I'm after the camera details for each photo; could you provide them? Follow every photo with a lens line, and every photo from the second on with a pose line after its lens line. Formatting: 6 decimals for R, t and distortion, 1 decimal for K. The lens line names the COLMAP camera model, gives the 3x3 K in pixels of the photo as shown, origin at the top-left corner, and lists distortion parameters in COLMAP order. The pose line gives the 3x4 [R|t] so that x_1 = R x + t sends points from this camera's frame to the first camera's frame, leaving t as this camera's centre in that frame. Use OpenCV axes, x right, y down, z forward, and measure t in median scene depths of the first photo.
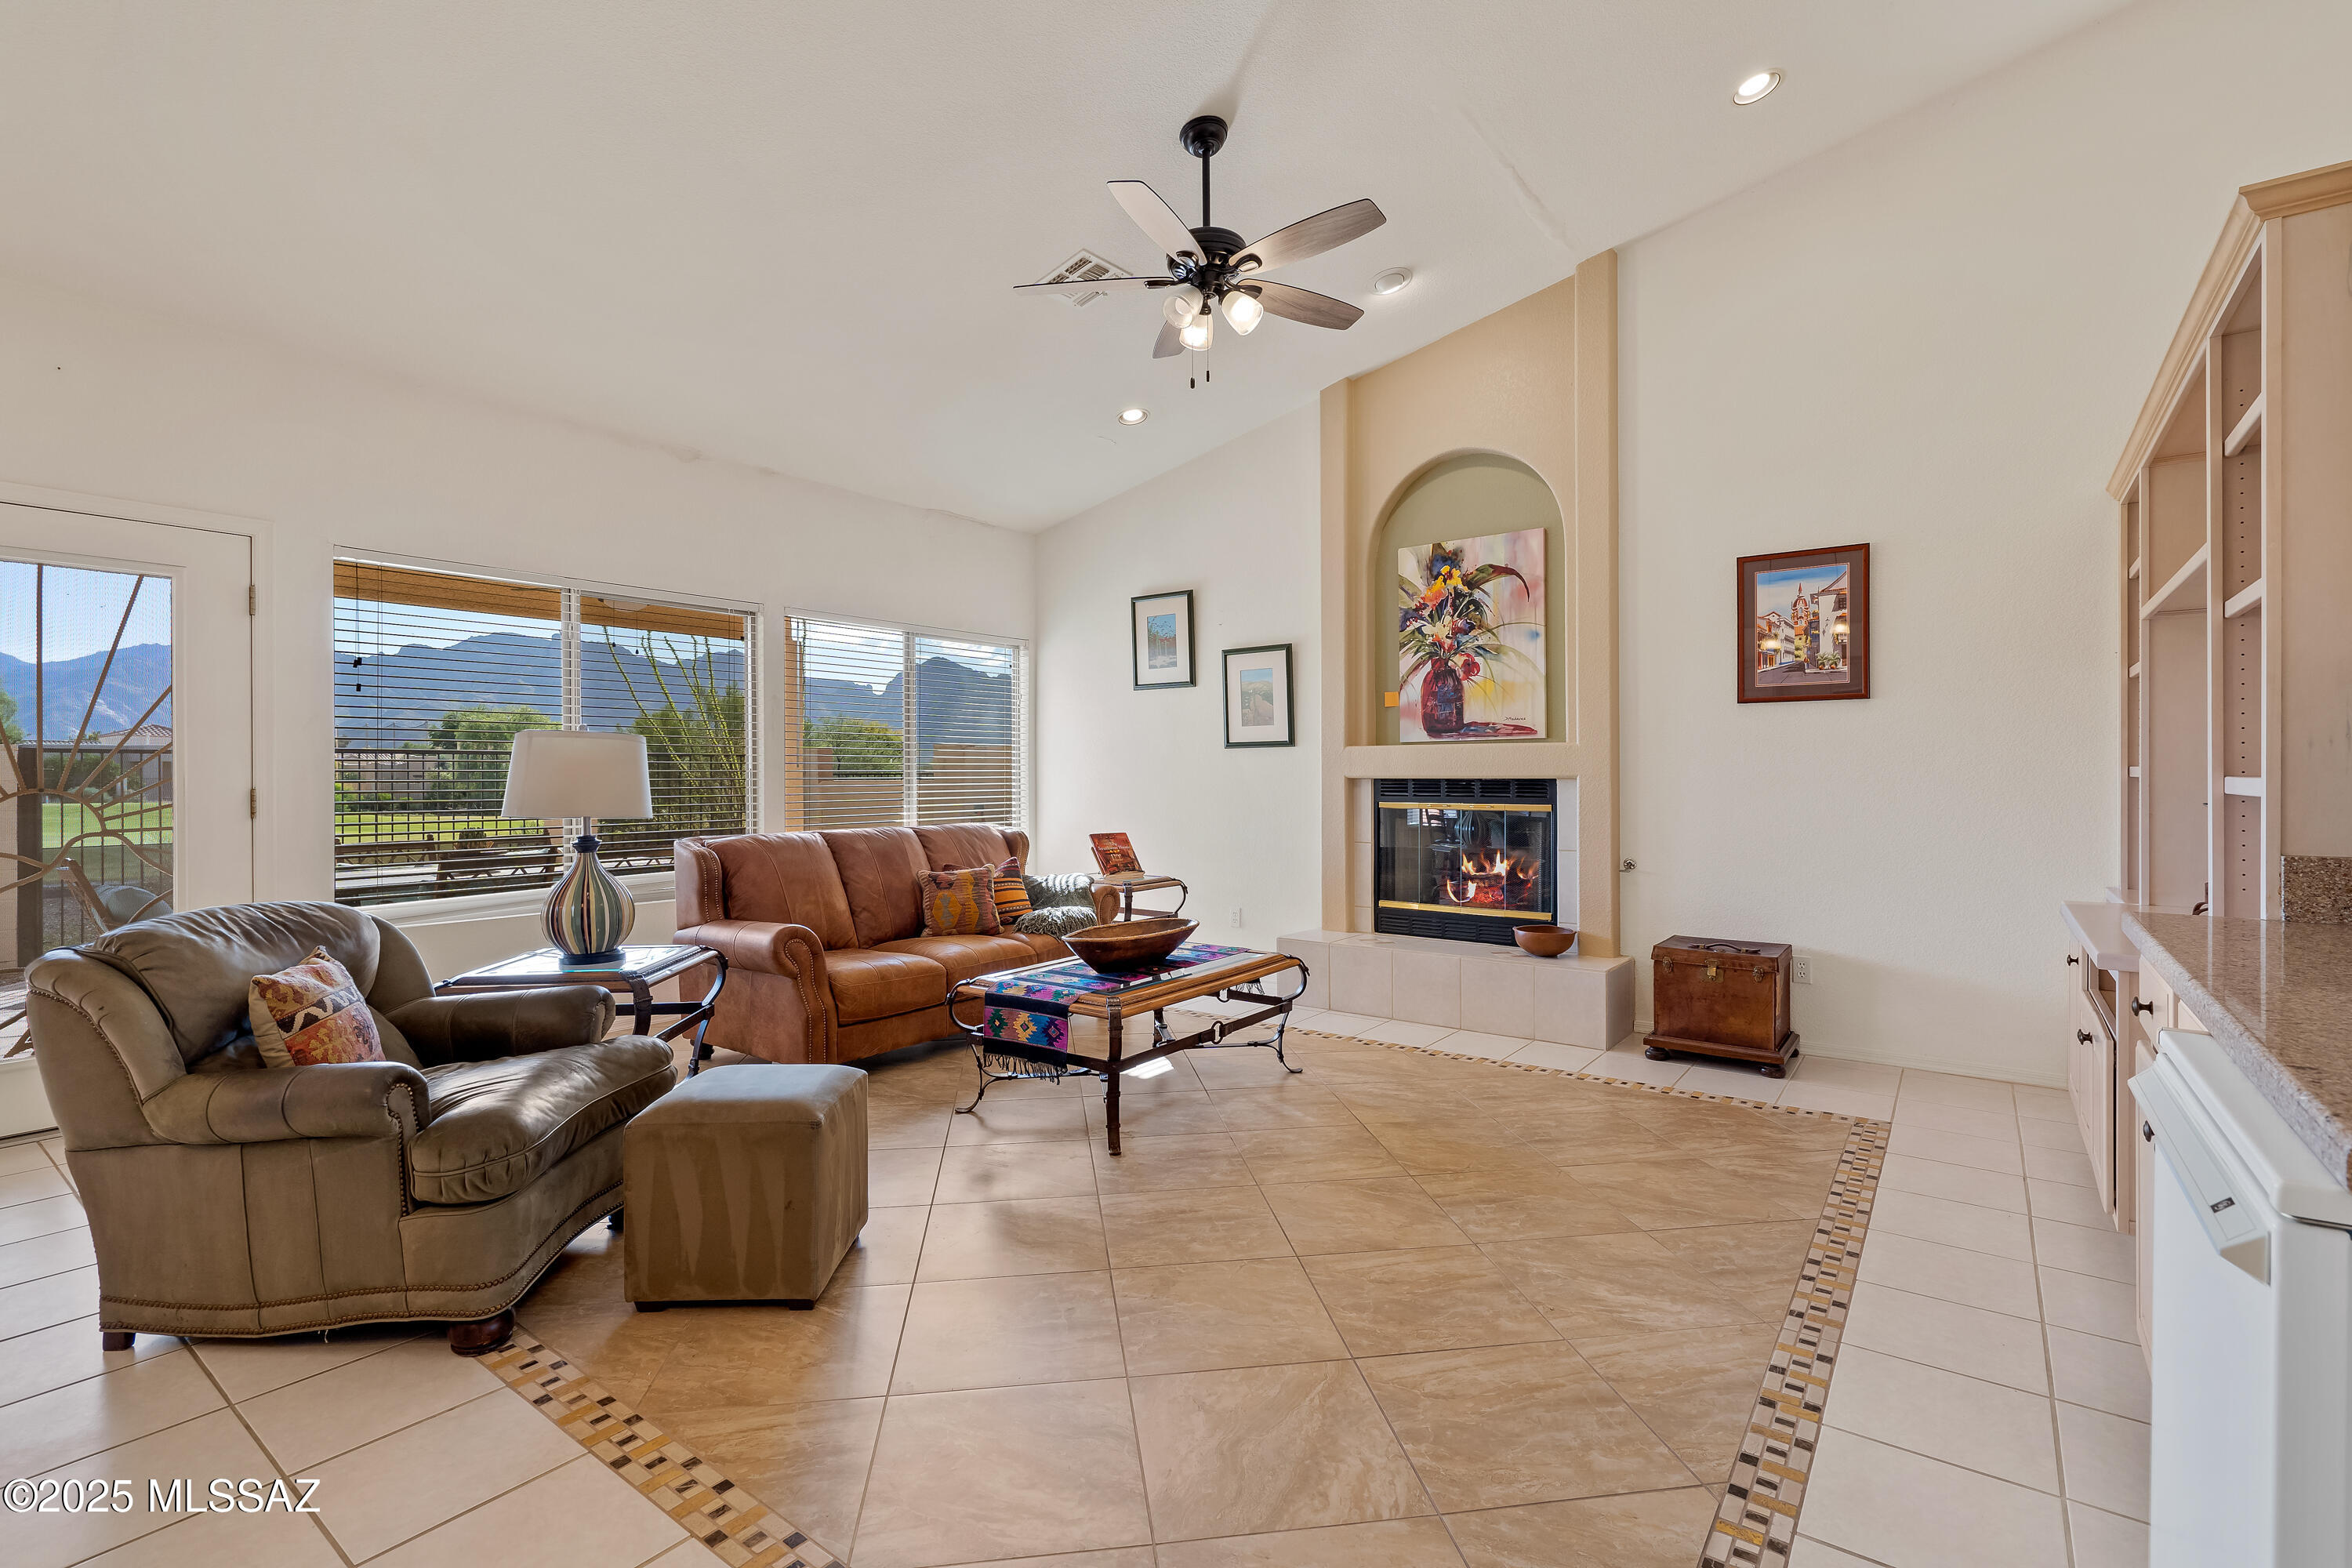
lens RADIAL K [[1079.1, 0, 1195.3], [0, 1079.1, 765.1], [0, 0, 1]] dist [-0.003461, 0.001728]
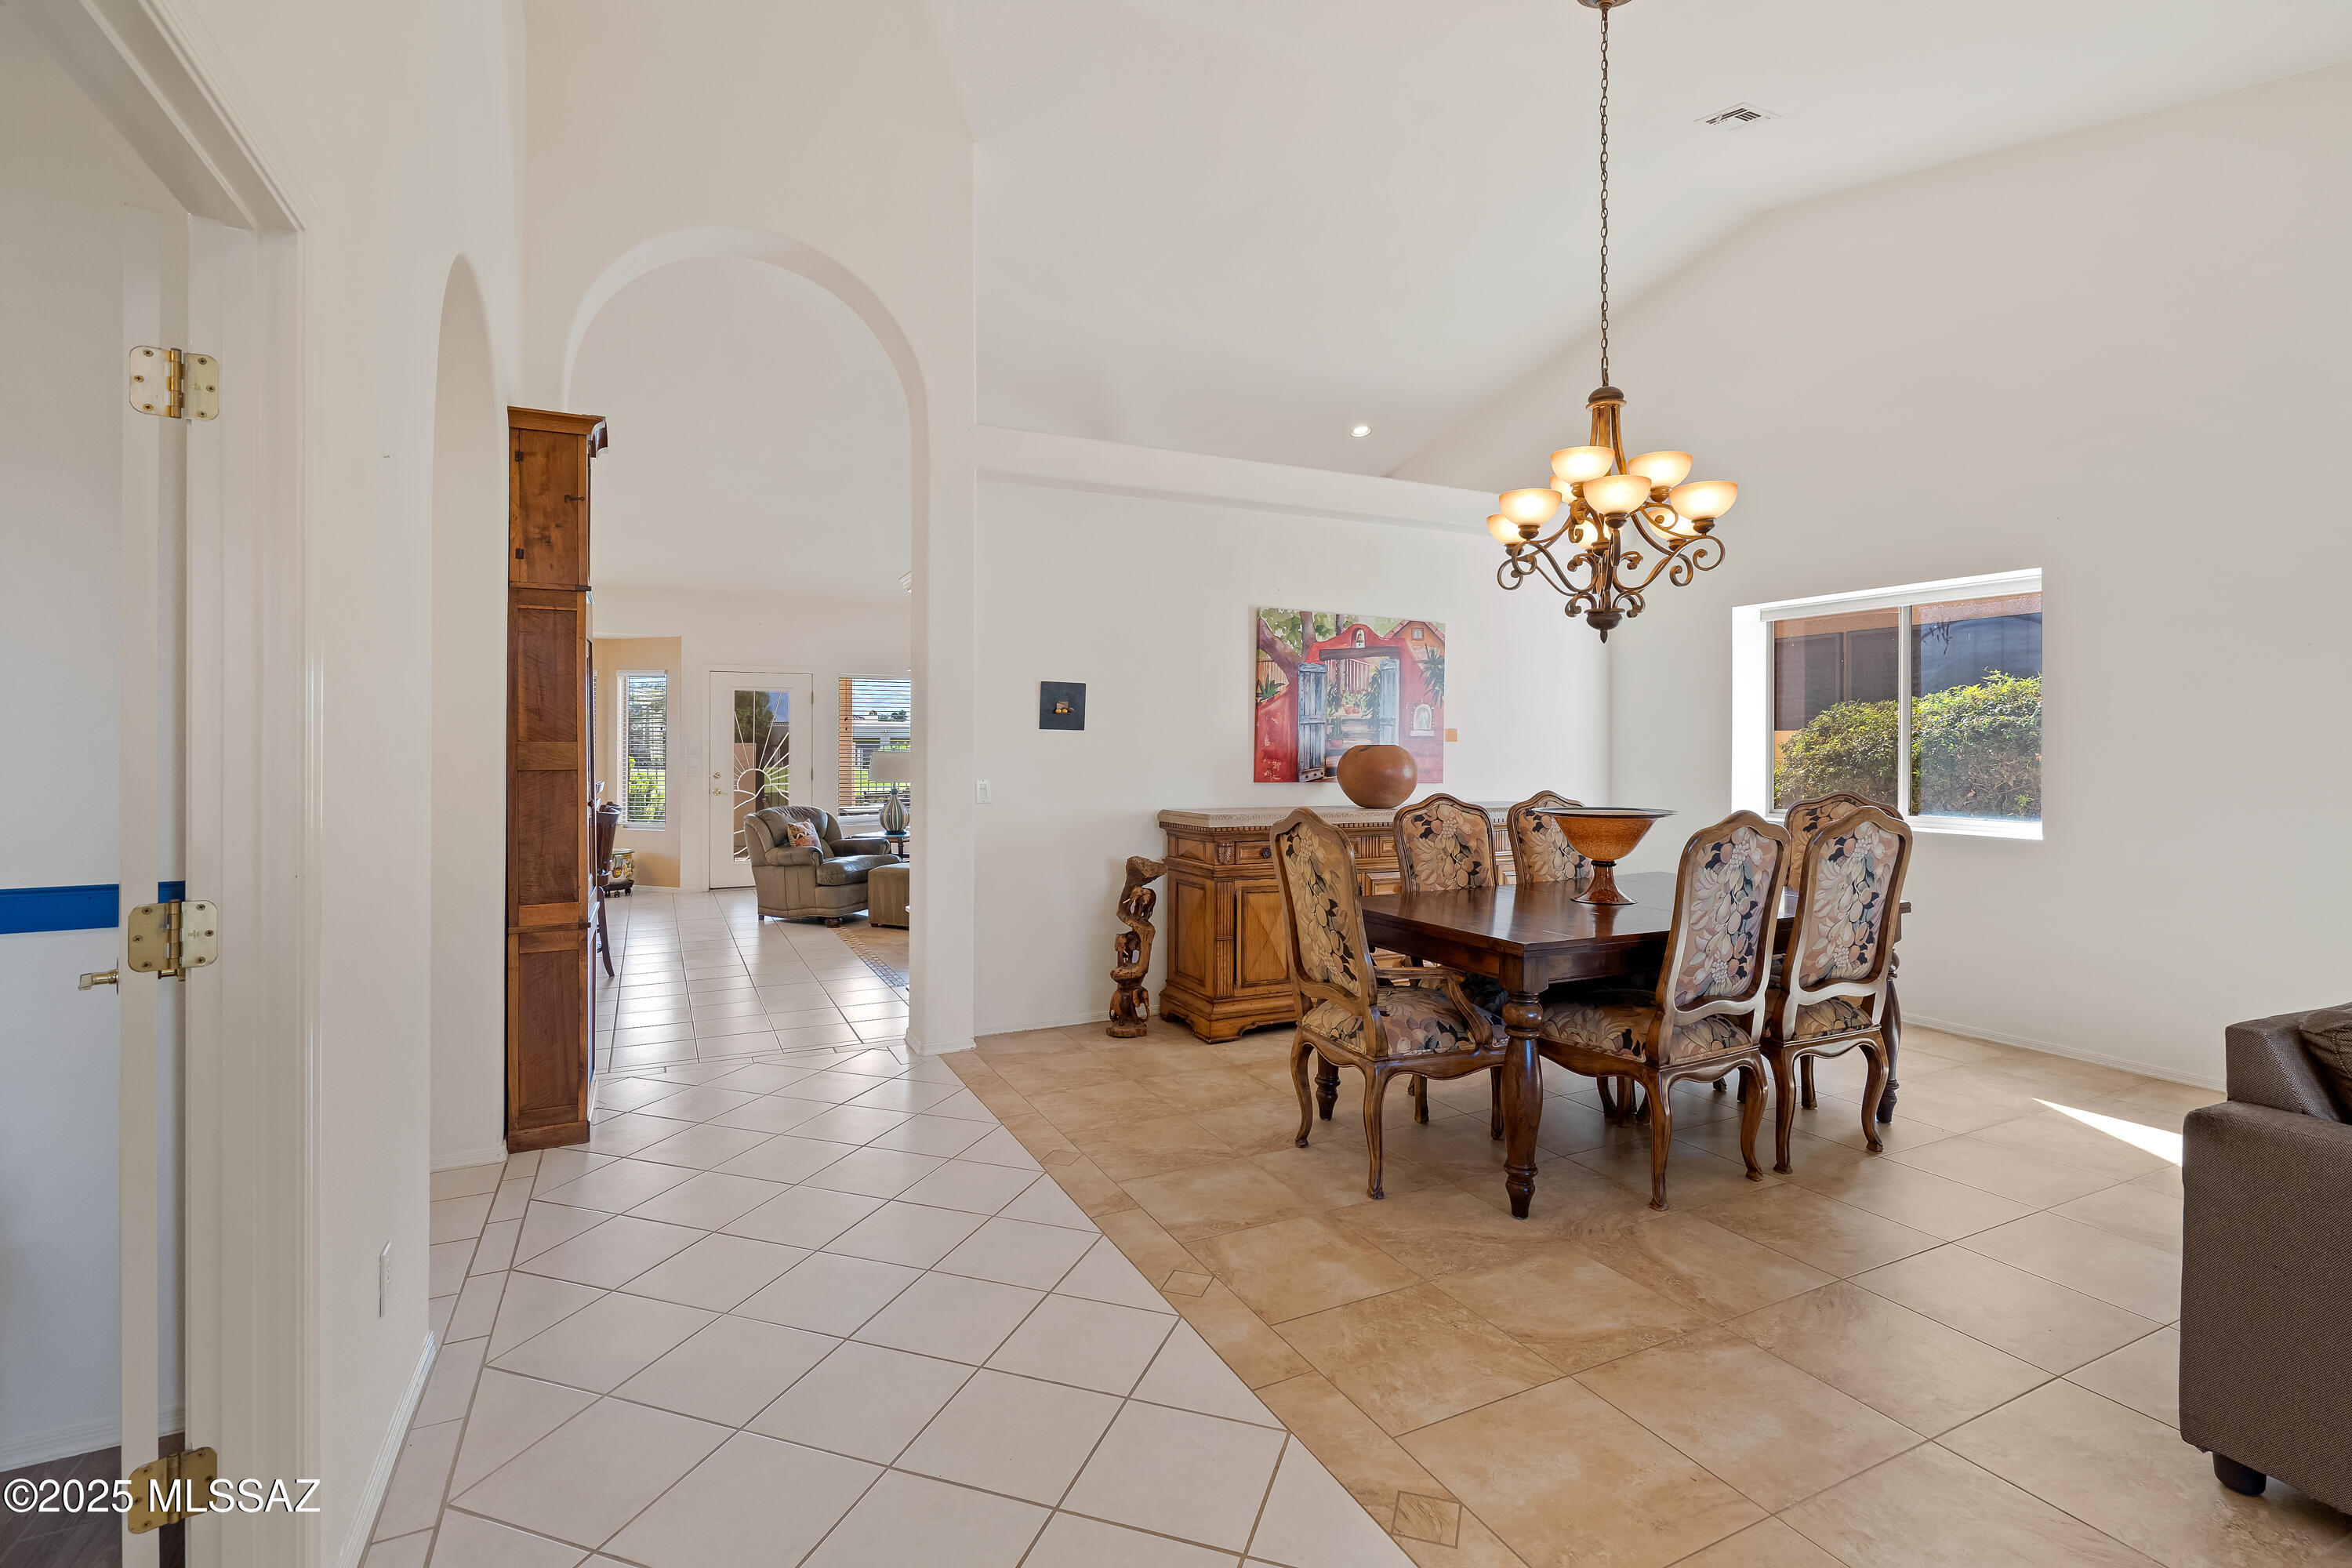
lens RADIAL K [[1079.1, 0, 1181.6], [0, 1079.1, 737.7], [0, 0, 1]] dist [-0.003461, 0.001728]
pose [[0.891948, 0.003513, -0.452124, 1.058464], [-0.002179, 0.999992, 0.003471, -0.060017], [0.452132, -0.002111, 0.891948, -0.894462]]
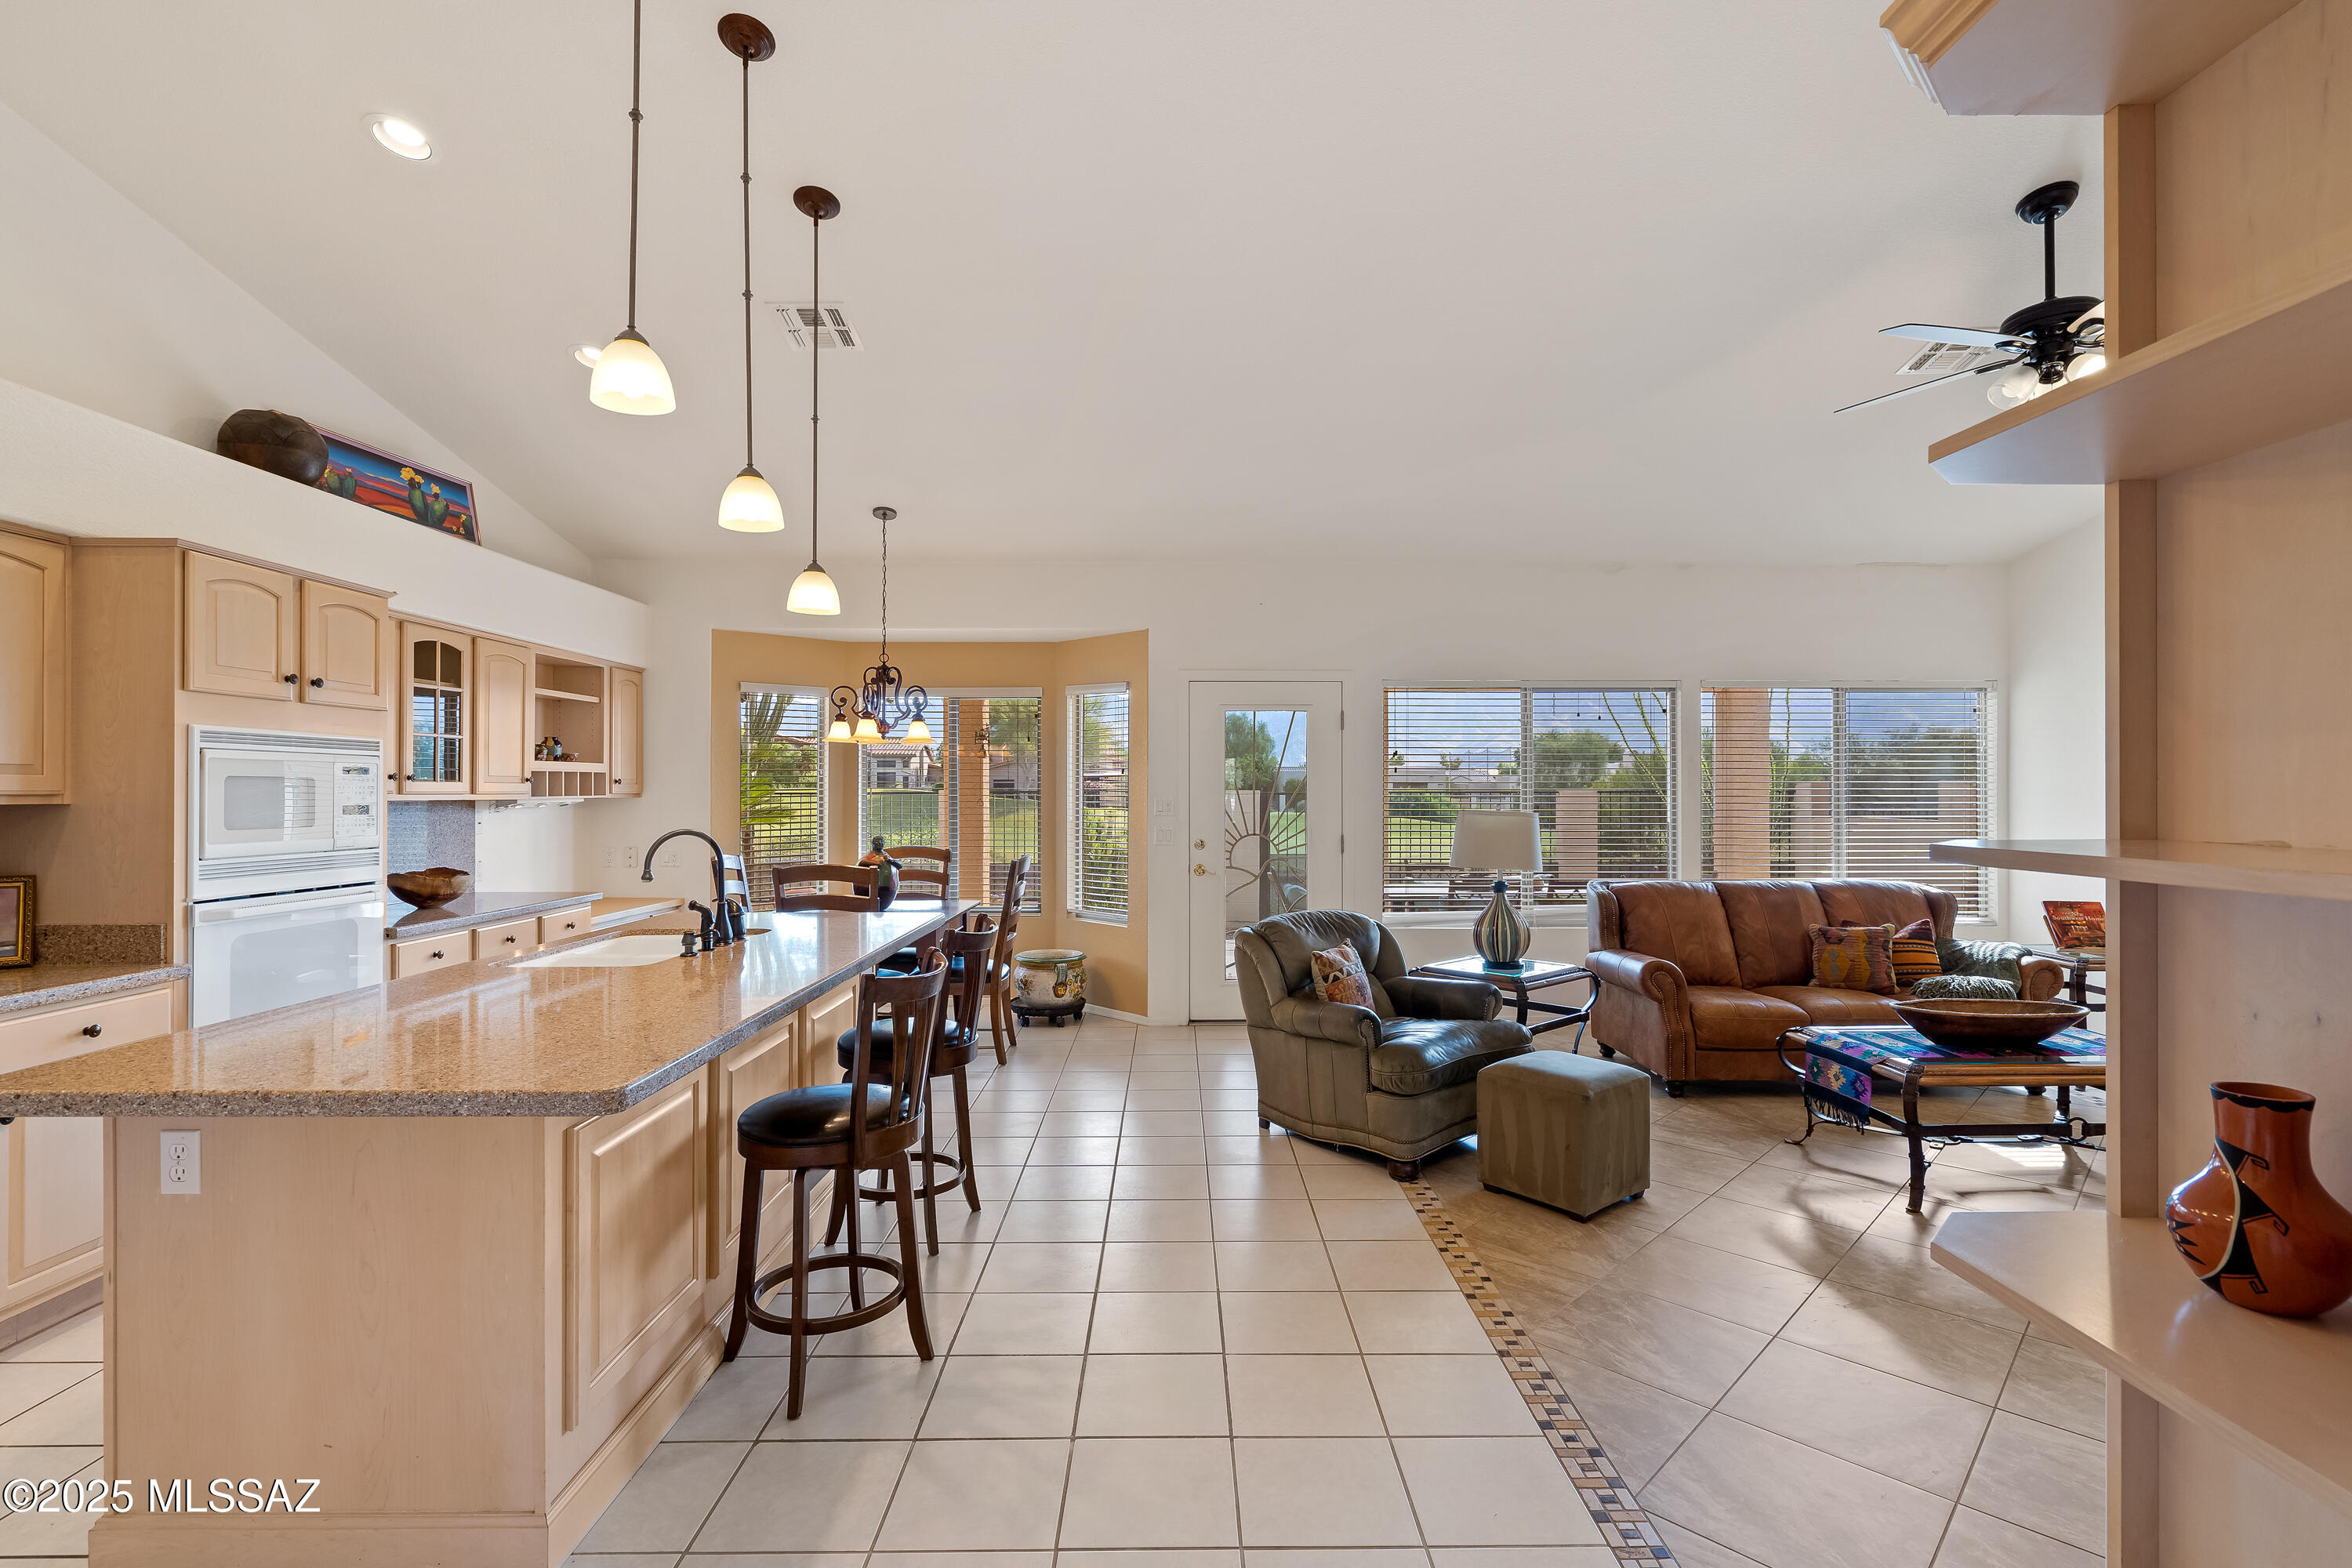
lens RADIAL K [[1079.1, 0, 1180.5], [0, 1079.1, 784.2], [0, 0, 1]] dist [-0.003461, 0.001728]
pose [[0.606350, -0.000937, -0.795198, 0.266165], [0.003047, 0.999995, 0.001145, -0.054330], [0.795192, -0.003117, 0.606349, -0.182091]]
